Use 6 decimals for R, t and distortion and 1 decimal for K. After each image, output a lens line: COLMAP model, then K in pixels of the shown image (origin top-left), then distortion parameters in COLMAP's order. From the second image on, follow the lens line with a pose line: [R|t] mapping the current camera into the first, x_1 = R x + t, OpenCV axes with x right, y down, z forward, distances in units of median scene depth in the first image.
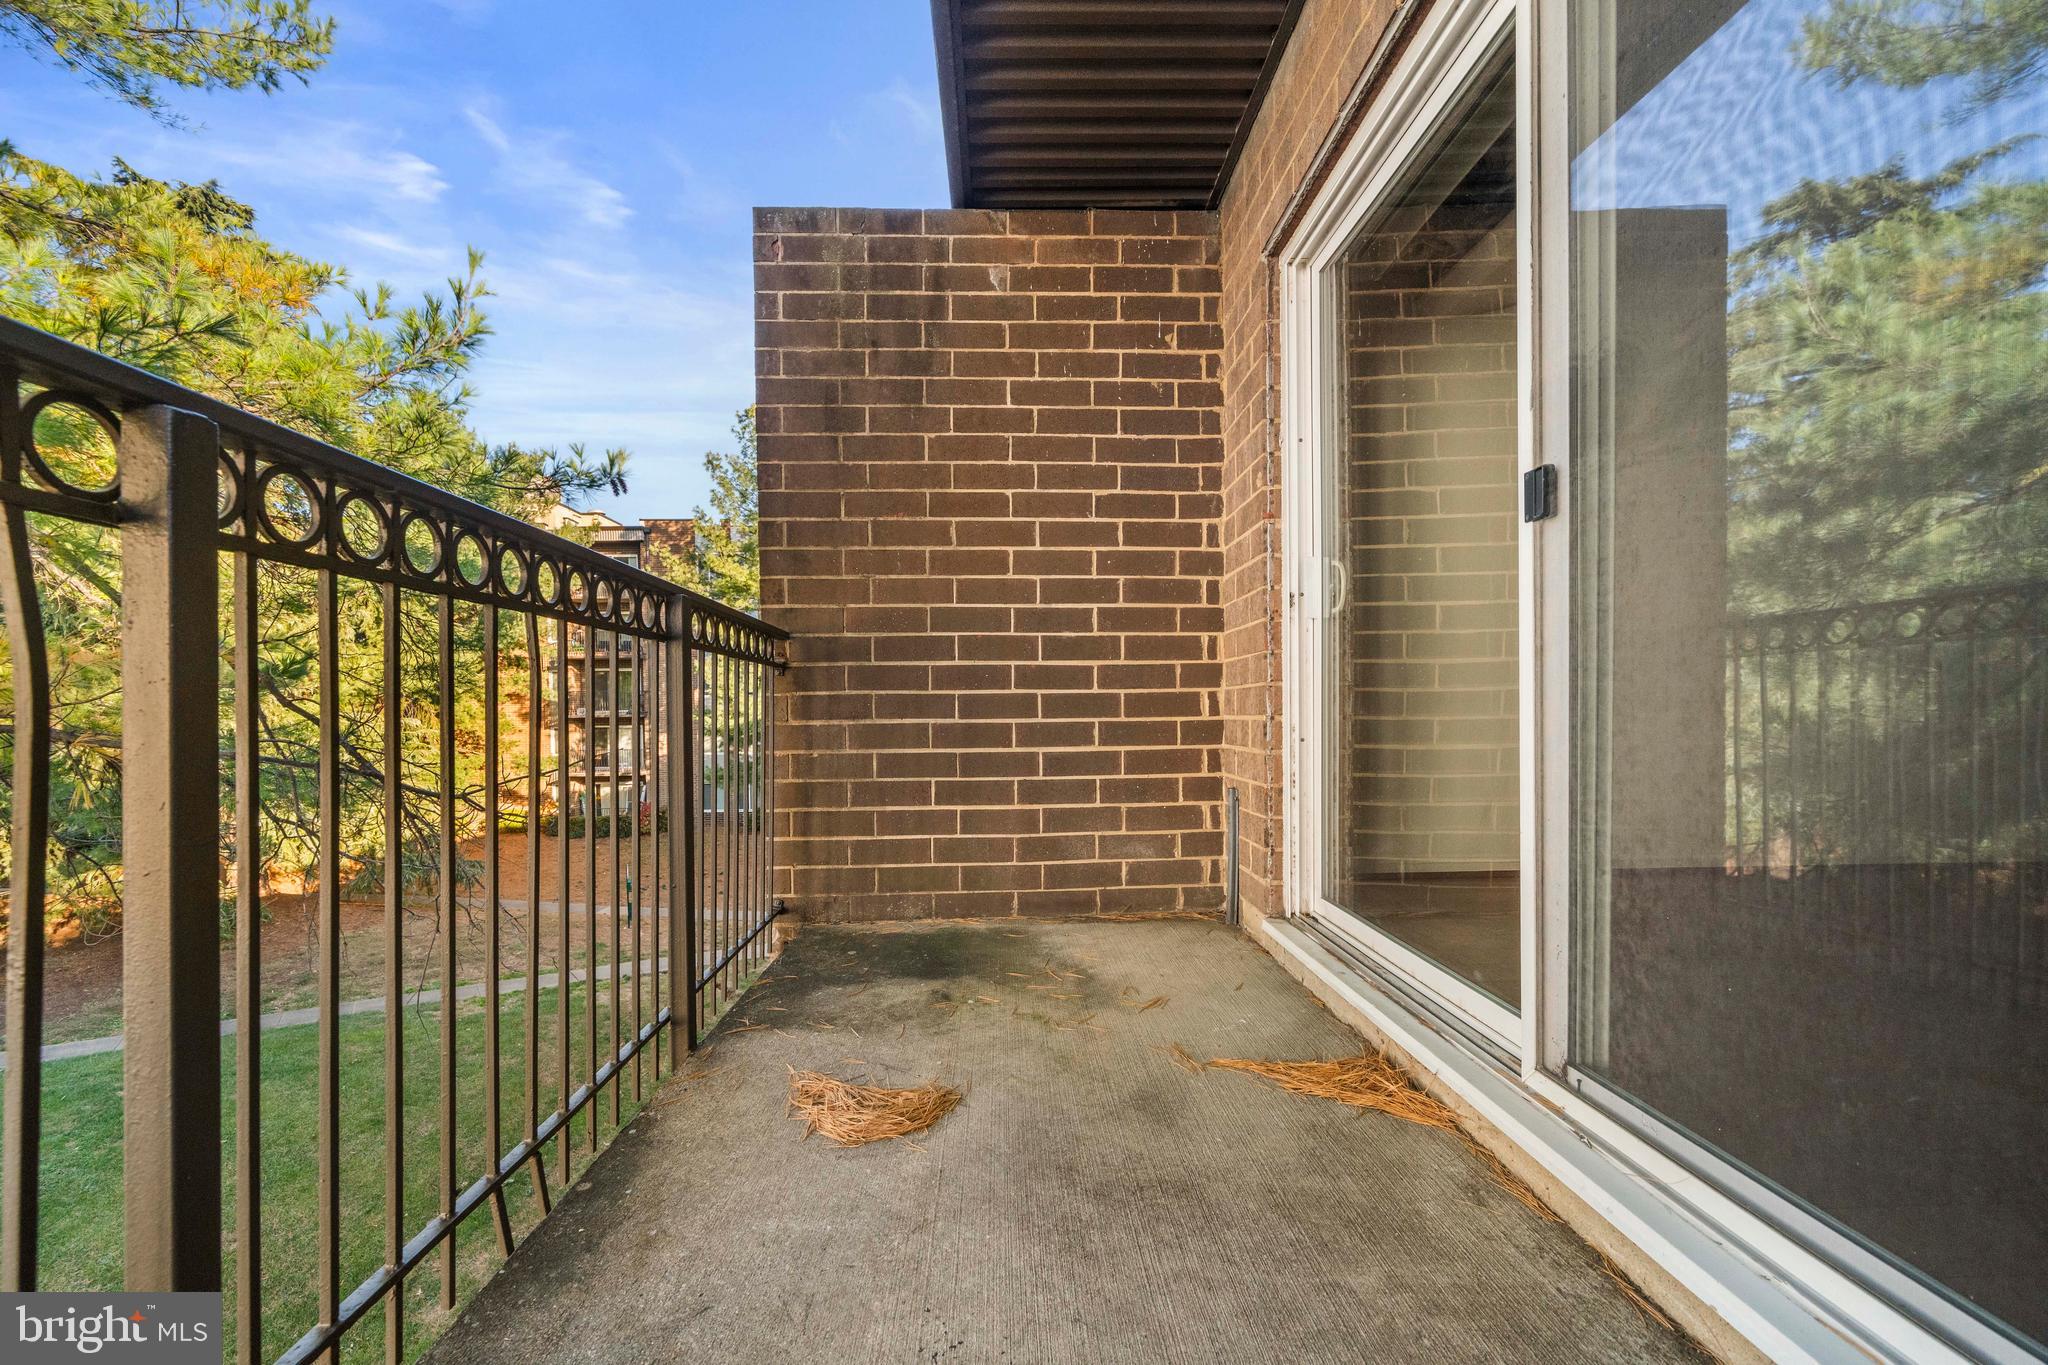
lens RADIAL K [[839.1, 0, 1021.2], [0, 839.1, 692.8], [0, 0, 1]] dist [-0.000708, -0.000019]
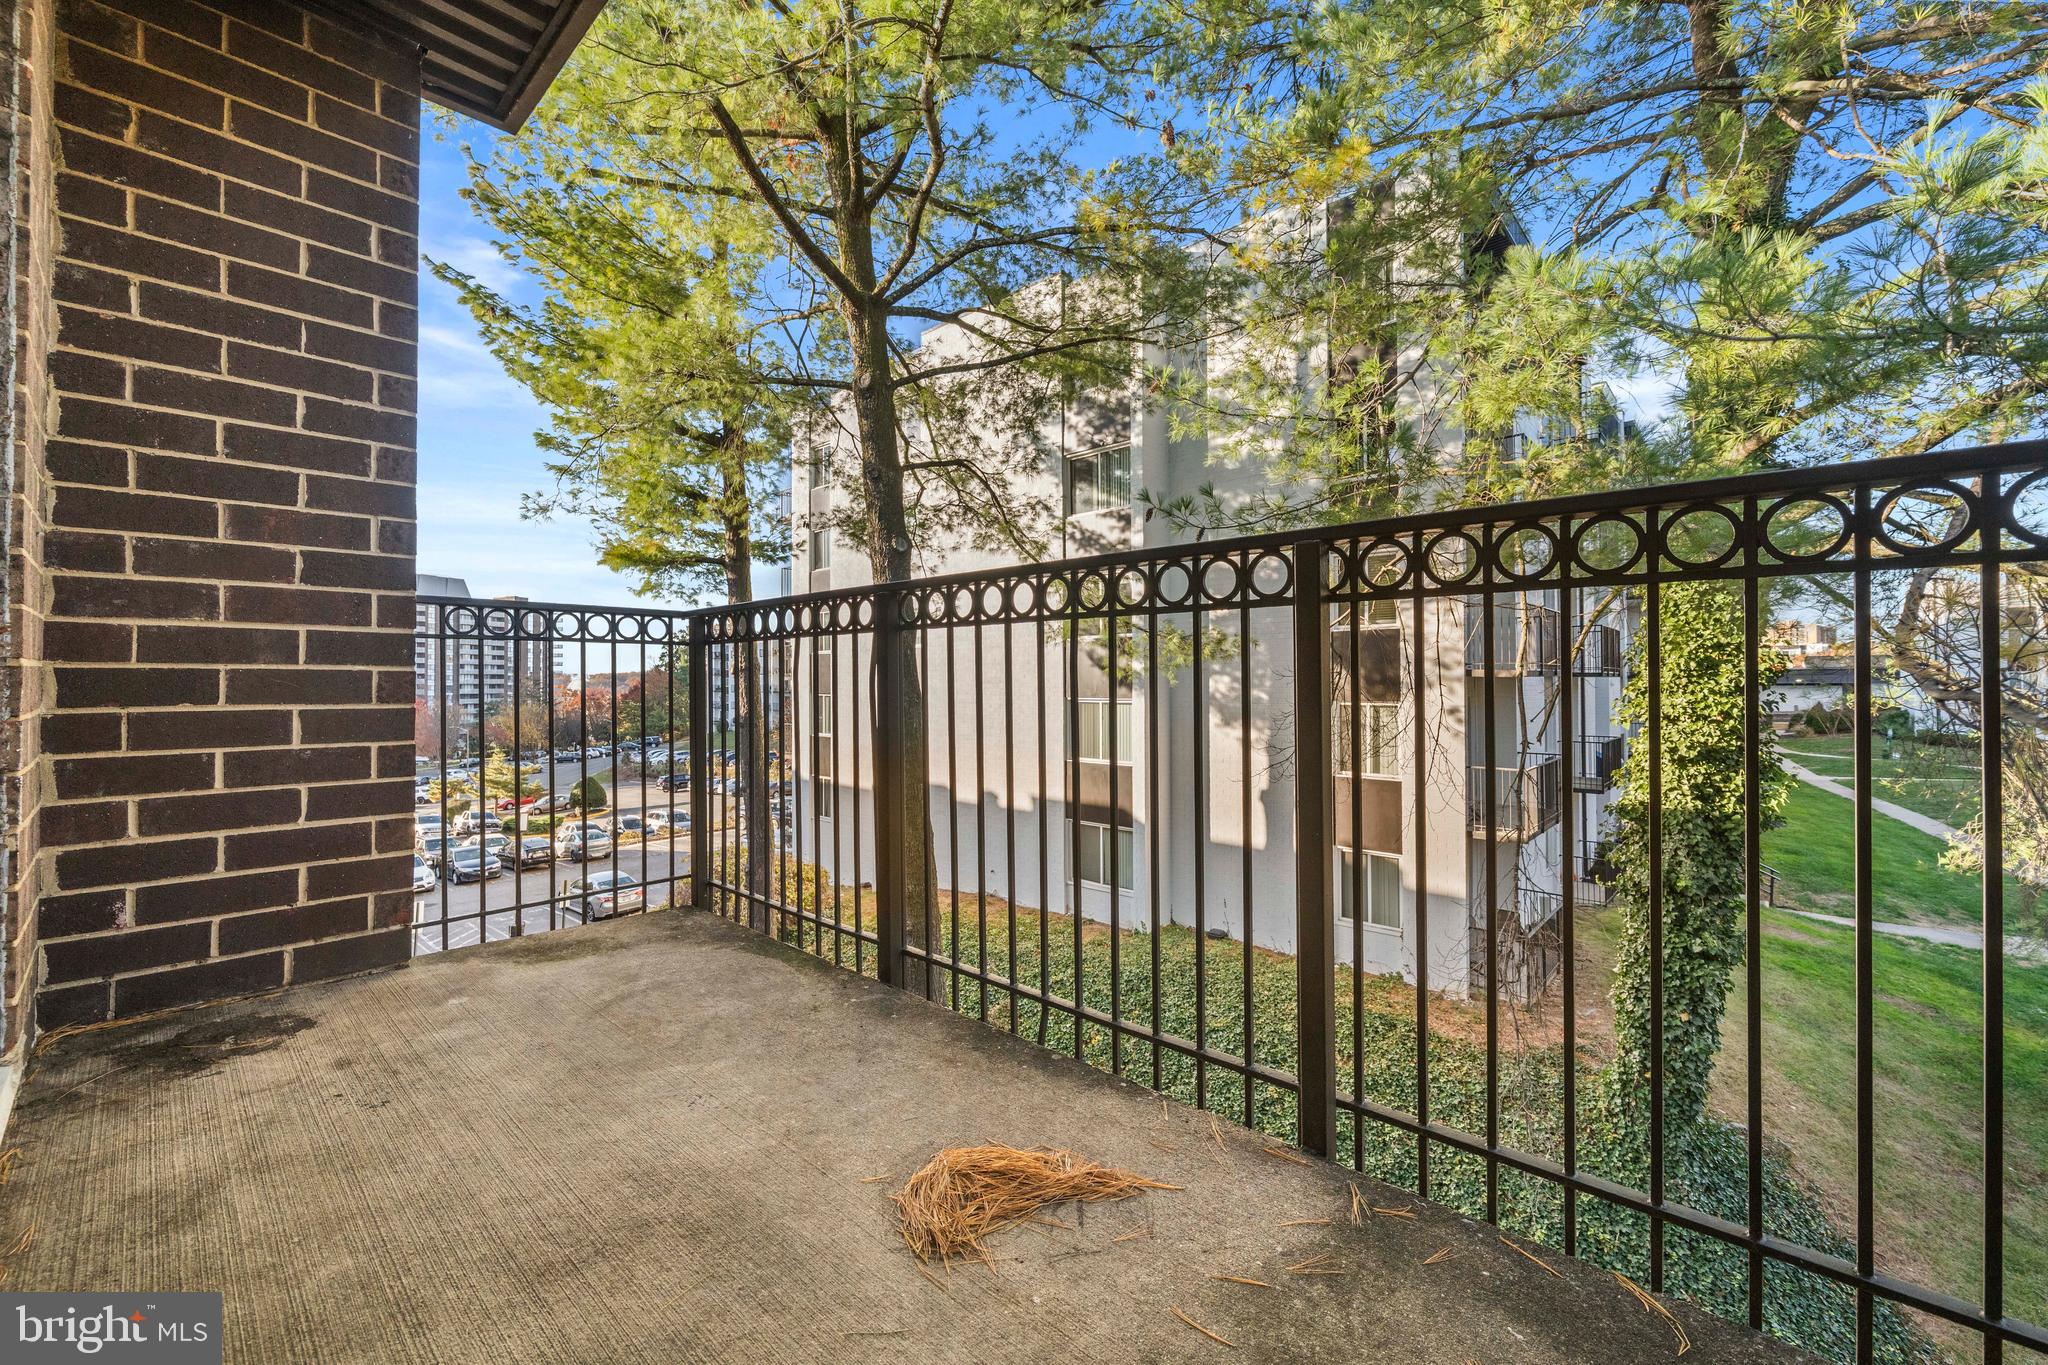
lens RADIAL K [[839.1, 0, 1019.9], [0, 839.1, 683.2], [0, 0, 1]] dist [-0.000708, -0.000019]
pose [[-0.696305, 0.004392, -0.717732, 0.458351], [0.007890, 0.999968, -0.001535, 0.014015], [0.717702, -0.006732, -0.696318, 1.928166]]
